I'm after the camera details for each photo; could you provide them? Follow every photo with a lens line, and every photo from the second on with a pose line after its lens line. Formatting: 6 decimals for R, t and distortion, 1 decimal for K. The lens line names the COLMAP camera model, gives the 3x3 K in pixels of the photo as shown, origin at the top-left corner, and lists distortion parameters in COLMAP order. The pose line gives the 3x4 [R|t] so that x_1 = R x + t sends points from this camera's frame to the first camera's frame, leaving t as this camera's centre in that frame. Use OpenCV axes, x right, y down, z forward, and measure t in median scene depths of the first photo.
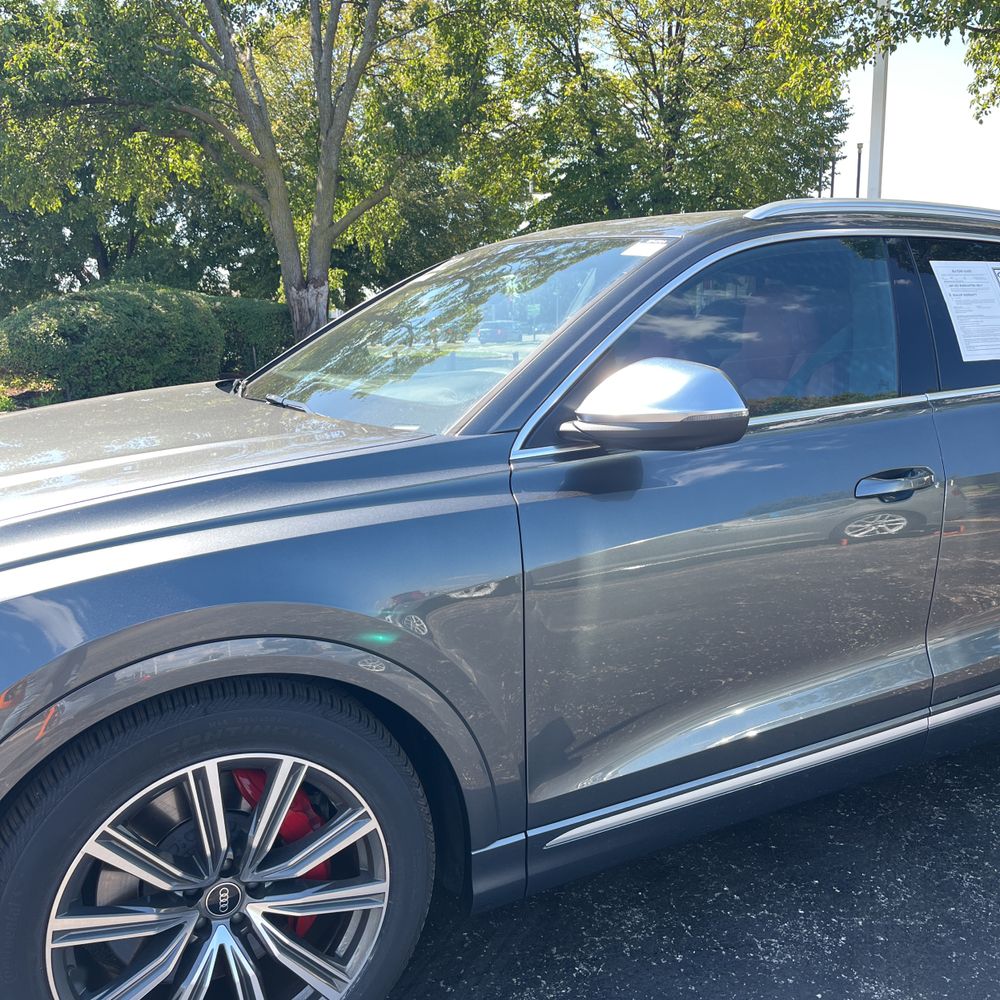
lens RADIAL K [[1020.1, 0, 502.3], [0, 1020.1, 510.2], [0, 0, 1]] dist [0.021356, -0.011282]
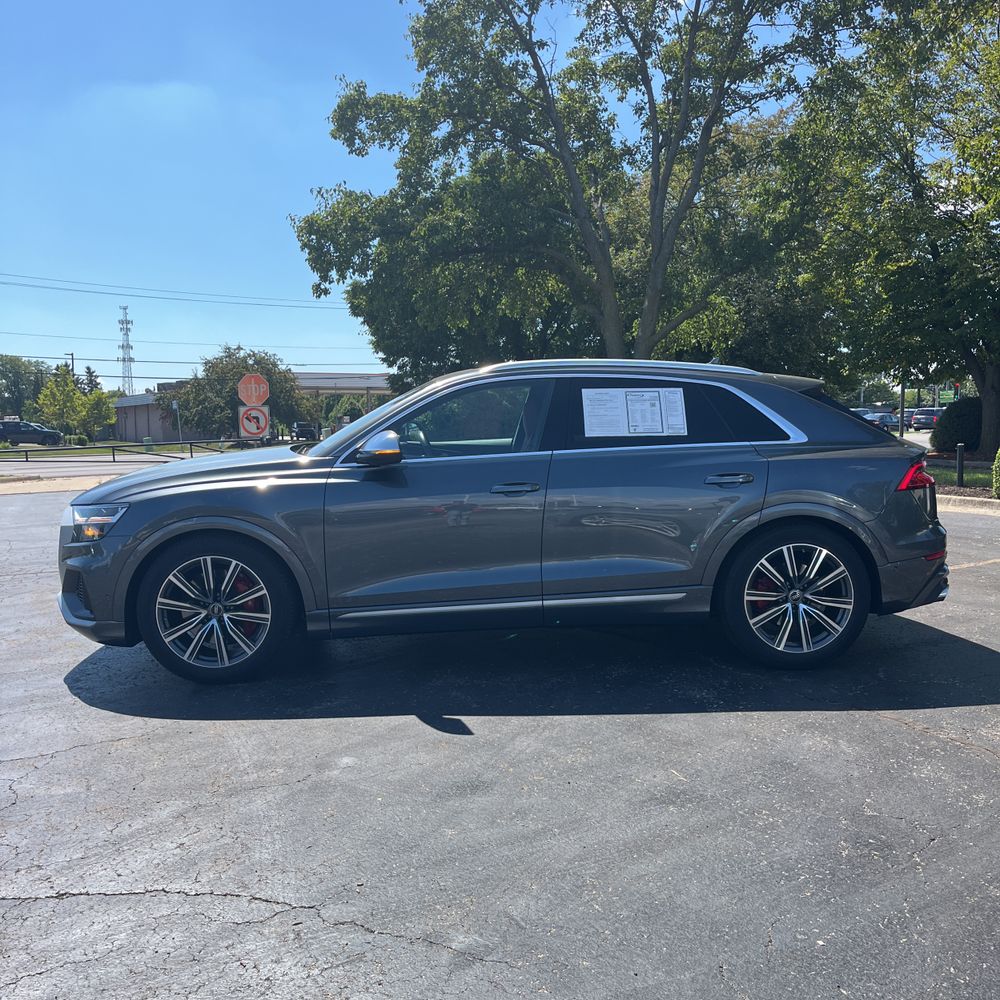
lens RADIAL K [[1025.9, 0, 502.2], [0, 1025.9, 501.4], [0, 0, 1]] dist [0.036540, -0.033905]
pose [[0.907447, 0.040231, -0.418237, 1.506437], [-0.080157, 0.993700, -0.078328, 0.209486], [0.412451, 0.104603, 0.904954, -1.215249]]
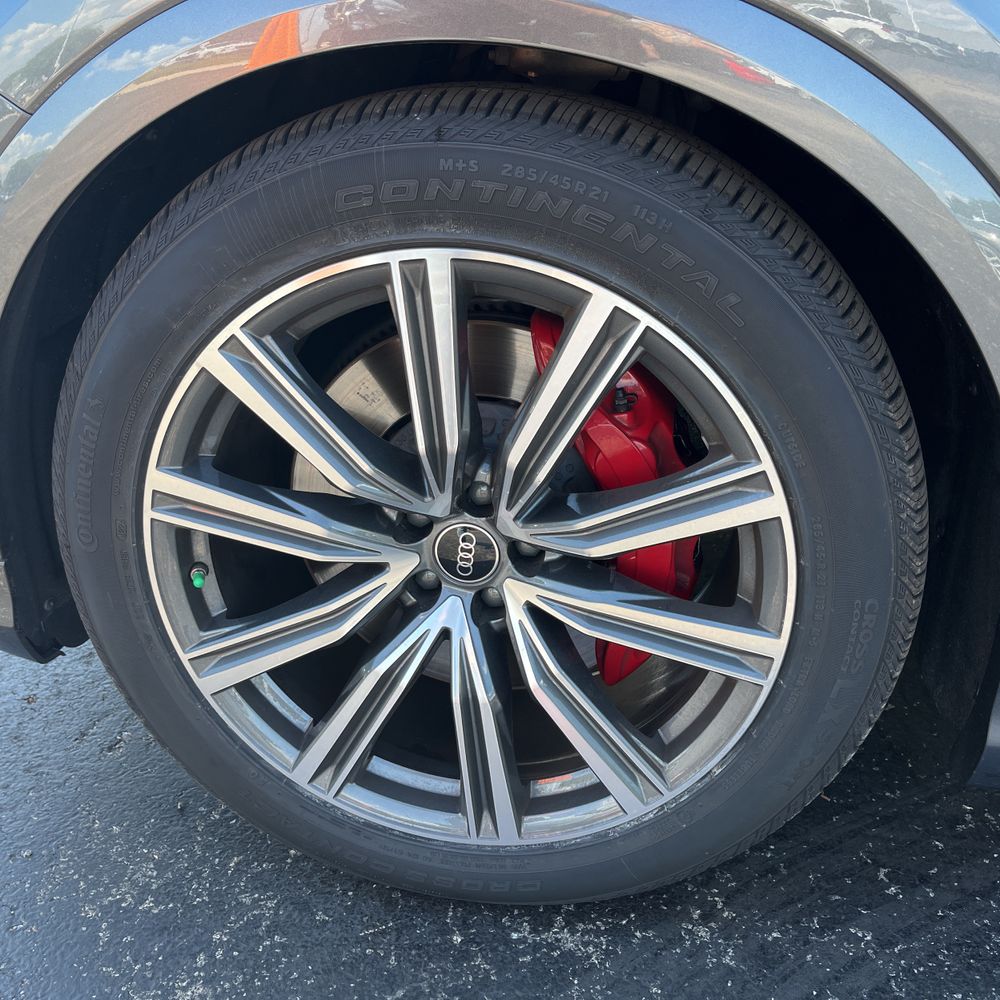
lens RADIAL K [[1012.6, 0, 480.9], [0, 1012.6, 498.2], [0, 0, 1]] dist [0.005310, -0.000979]
pose [[0.784060, 0.275870, -0.556009, 0.015085], [-0.152643, 0.953989, 0.258081, 0.191955], [0.601624, -0.117480, 0.790093, 0.527308]]
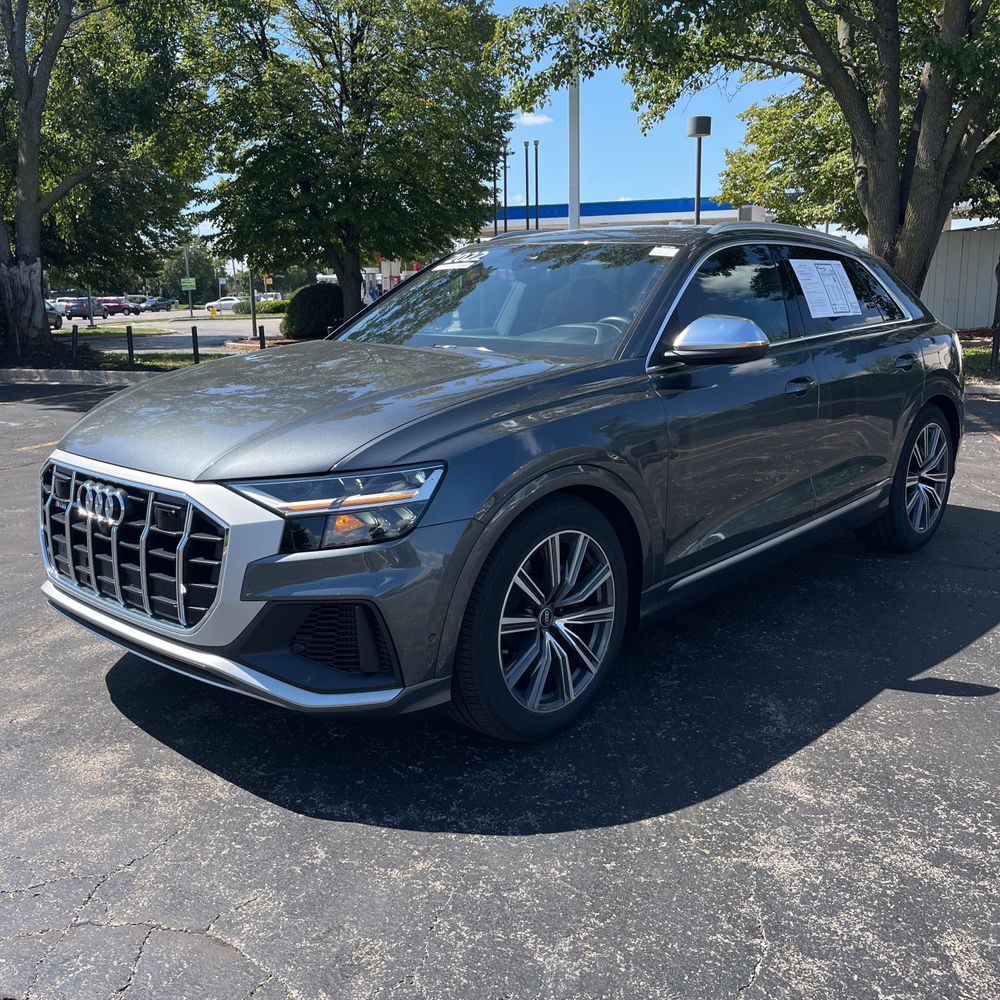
lens RADIAL K [[1013.8, 0, 506.8], [0, 1013.8, 505.8], [0, 0, 1]] dist [0.029692, -0.022244]
pose [[0.939284, -0.071402, 0.335628, -0.816683], [0.065624, 0.997436, 0.028542, 0.114199], [-0.336806, -0.004783, 0.941562, -0.578264]]
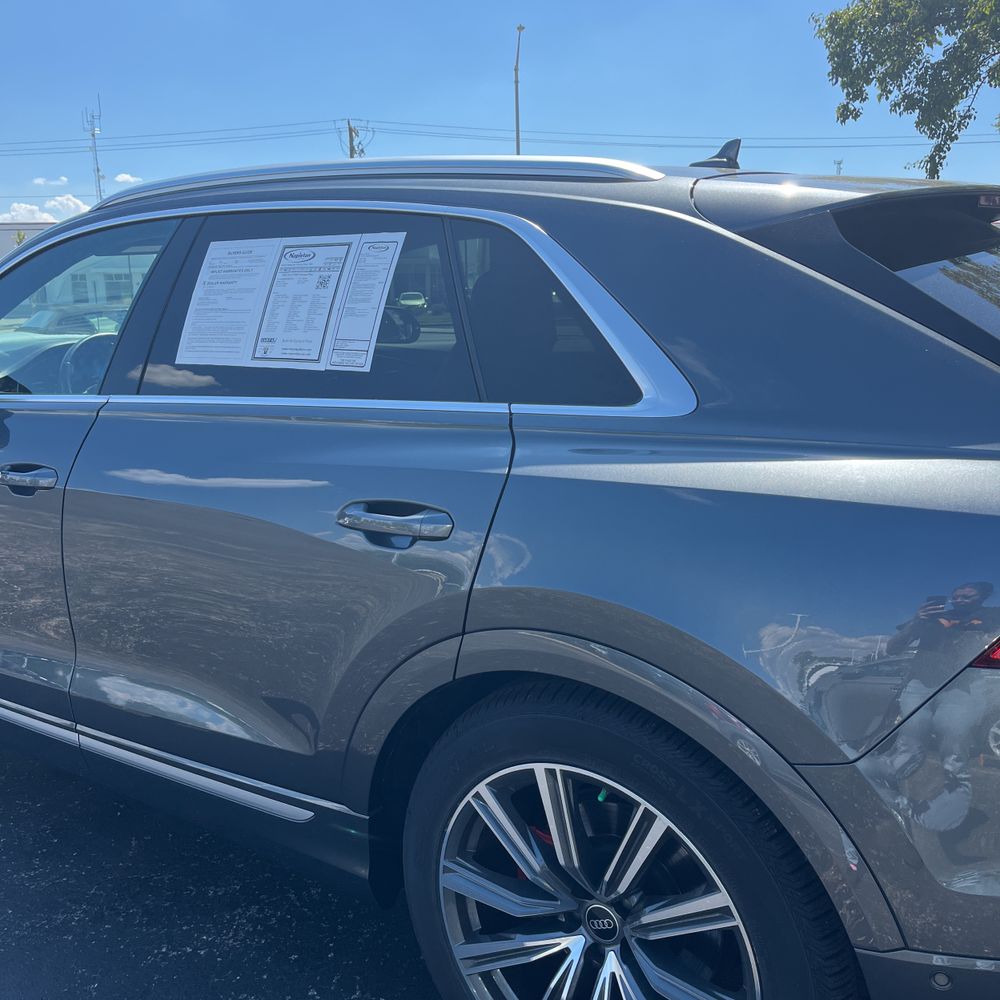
lens RADIAL K [[1026.3, 0, 493.7], [0, 1026.3, 500.0], [0, 0, 1]] dist [0.022399, 0.002184]
pose [[0.448135, 0.188359, -0.873897, 1.700537], [-0.153421, 0.979252, 0.132393, -0.240245], [0.880702, 0.074745, 0.467735, 1.080086]]
